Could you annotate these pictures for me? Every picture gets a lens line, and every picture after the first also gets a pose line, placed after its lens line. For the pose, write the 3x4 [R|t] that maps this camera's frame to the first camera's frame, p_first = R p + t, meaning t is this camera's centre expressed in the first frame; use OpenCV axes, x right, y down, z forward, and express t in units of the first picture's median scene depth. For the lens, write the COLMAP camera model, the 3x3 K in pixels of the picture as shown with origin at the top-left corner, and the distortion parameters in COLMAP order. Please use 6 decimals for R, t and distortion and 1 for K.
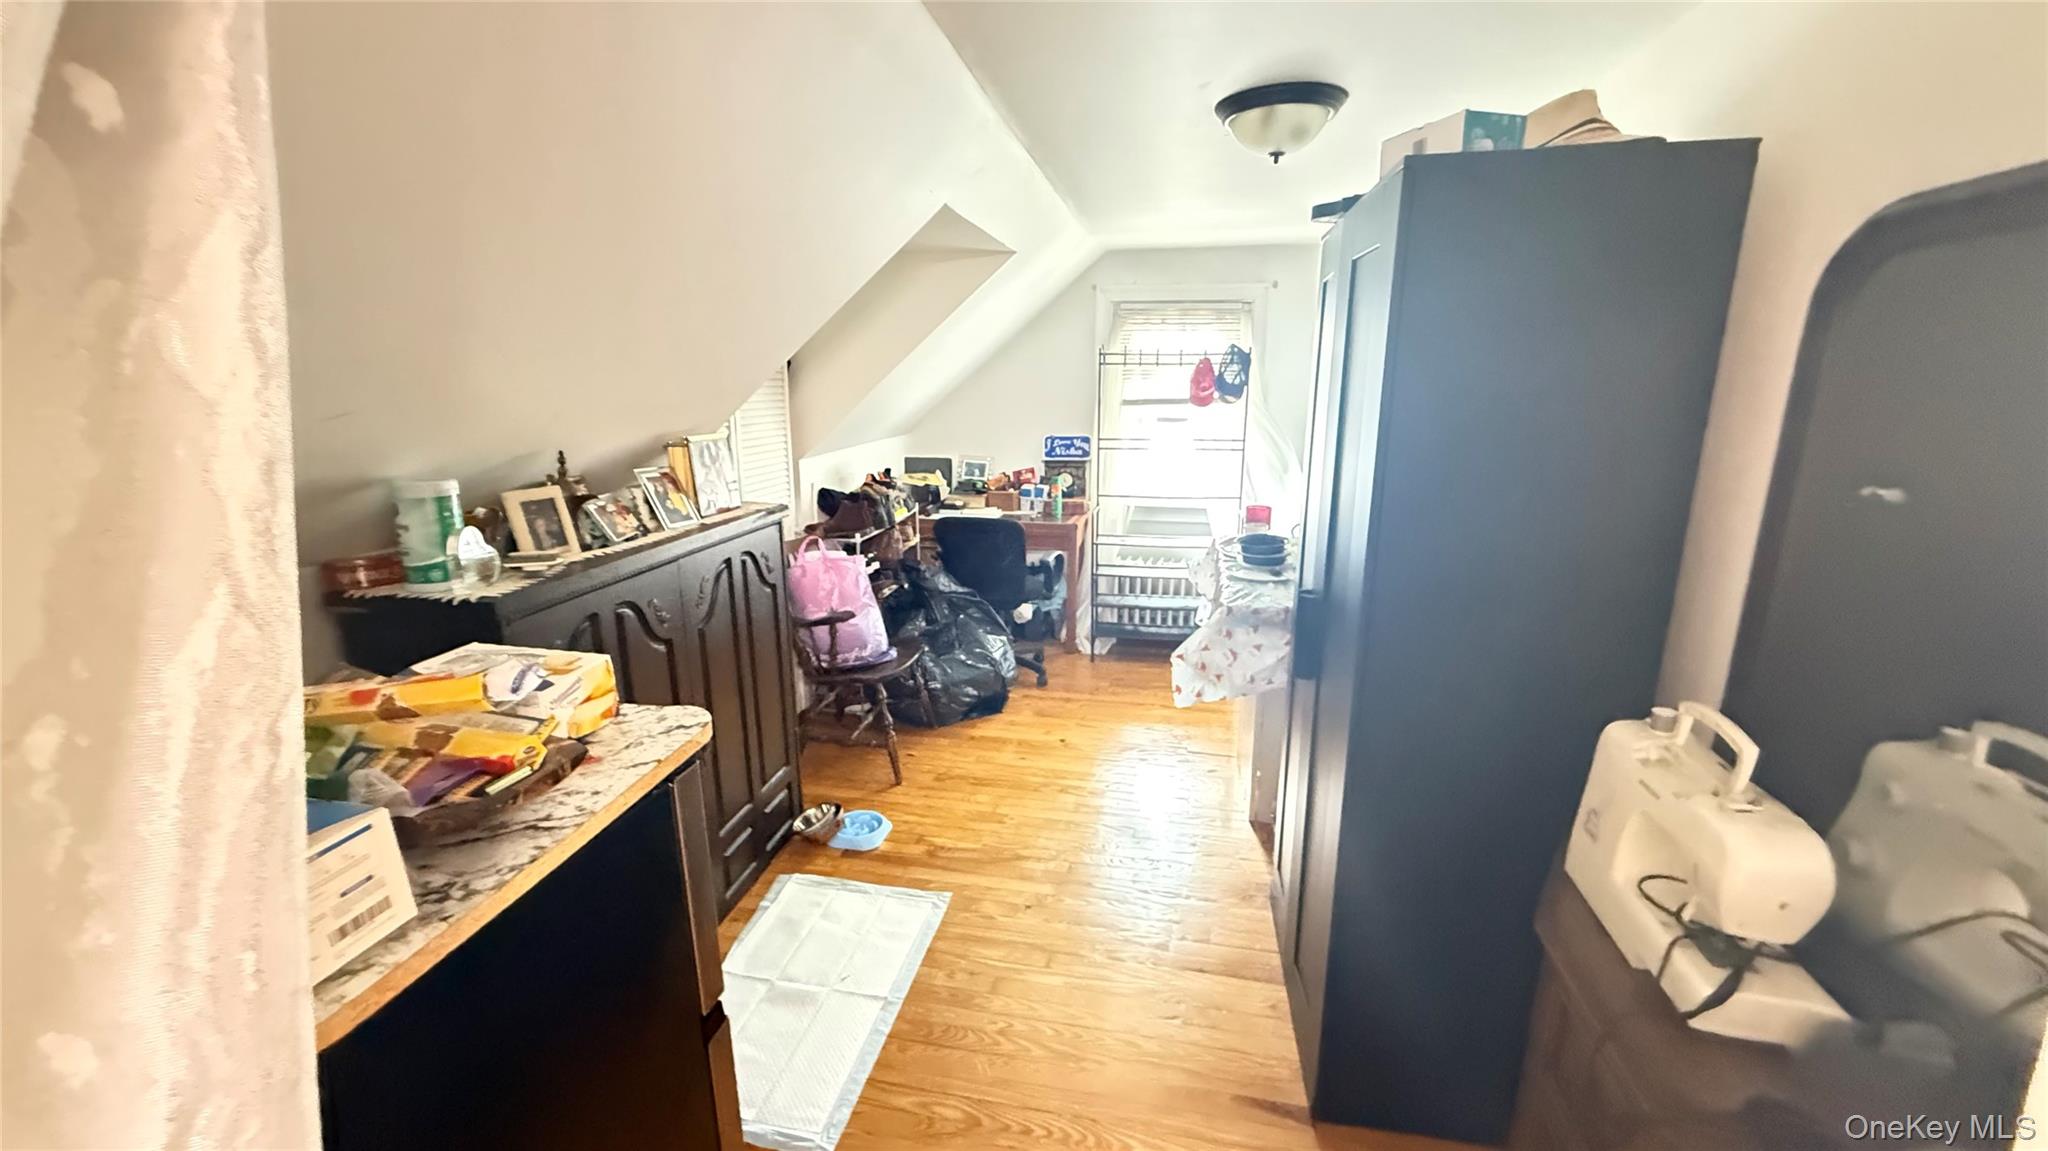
lens RADIAL K [[815.6, 0, 1020.5], [0, 815.6, 575.5], [0, 0, 1]] dist [-0.000092, 0.000138]
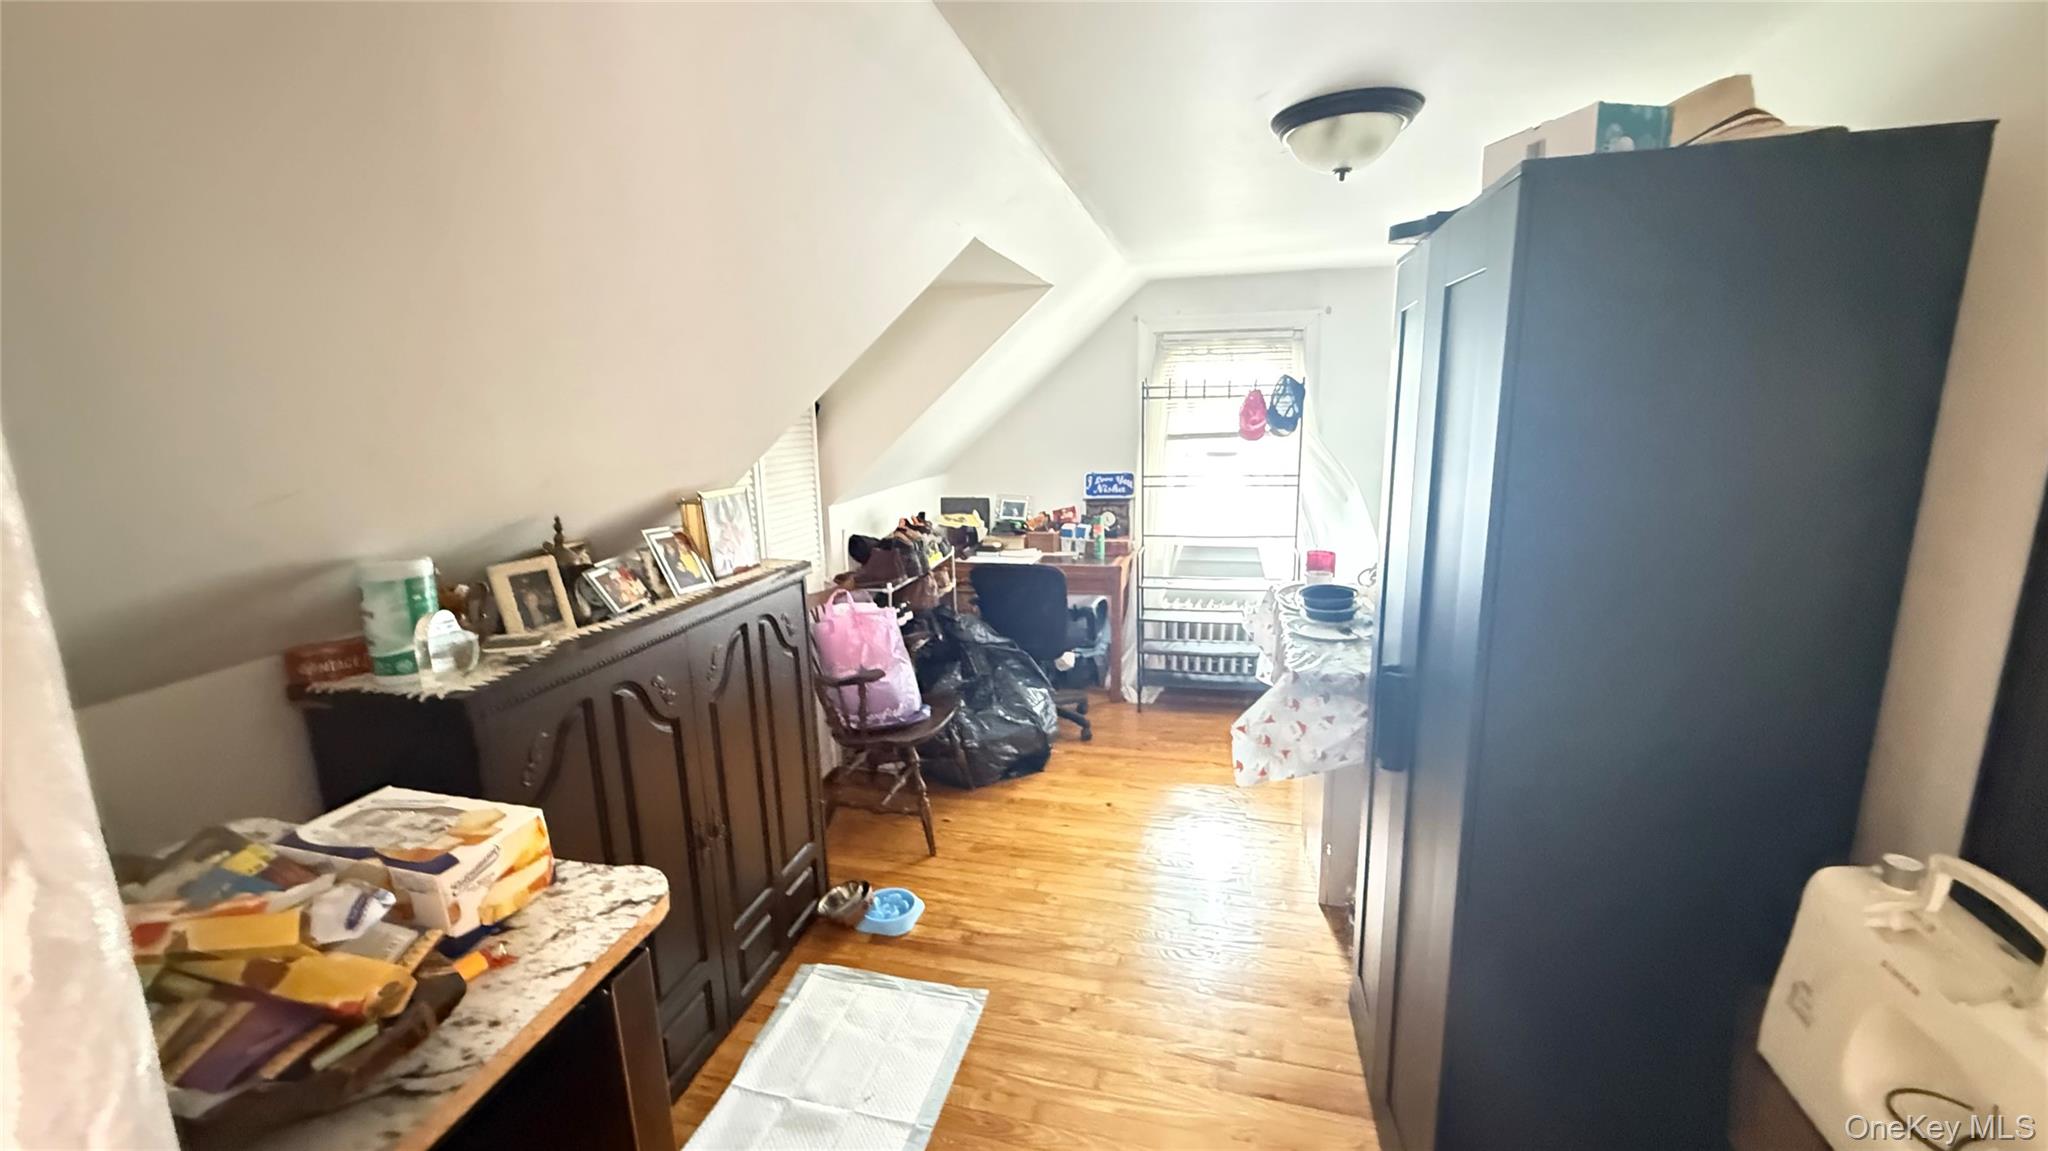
lens RADIAL K [[814.3, 0, 1021.1], [0, 814.3, 578.9], [0, 0, 1]] dist [-0.000163, 0.000321]
pose [[0.998620, -0.011205, -0.051311, 0.003079], [0.009732, 0.999536, -0.028874, -0.041364], [0.051610, 0.028334, 0.998265, 0.091922]]
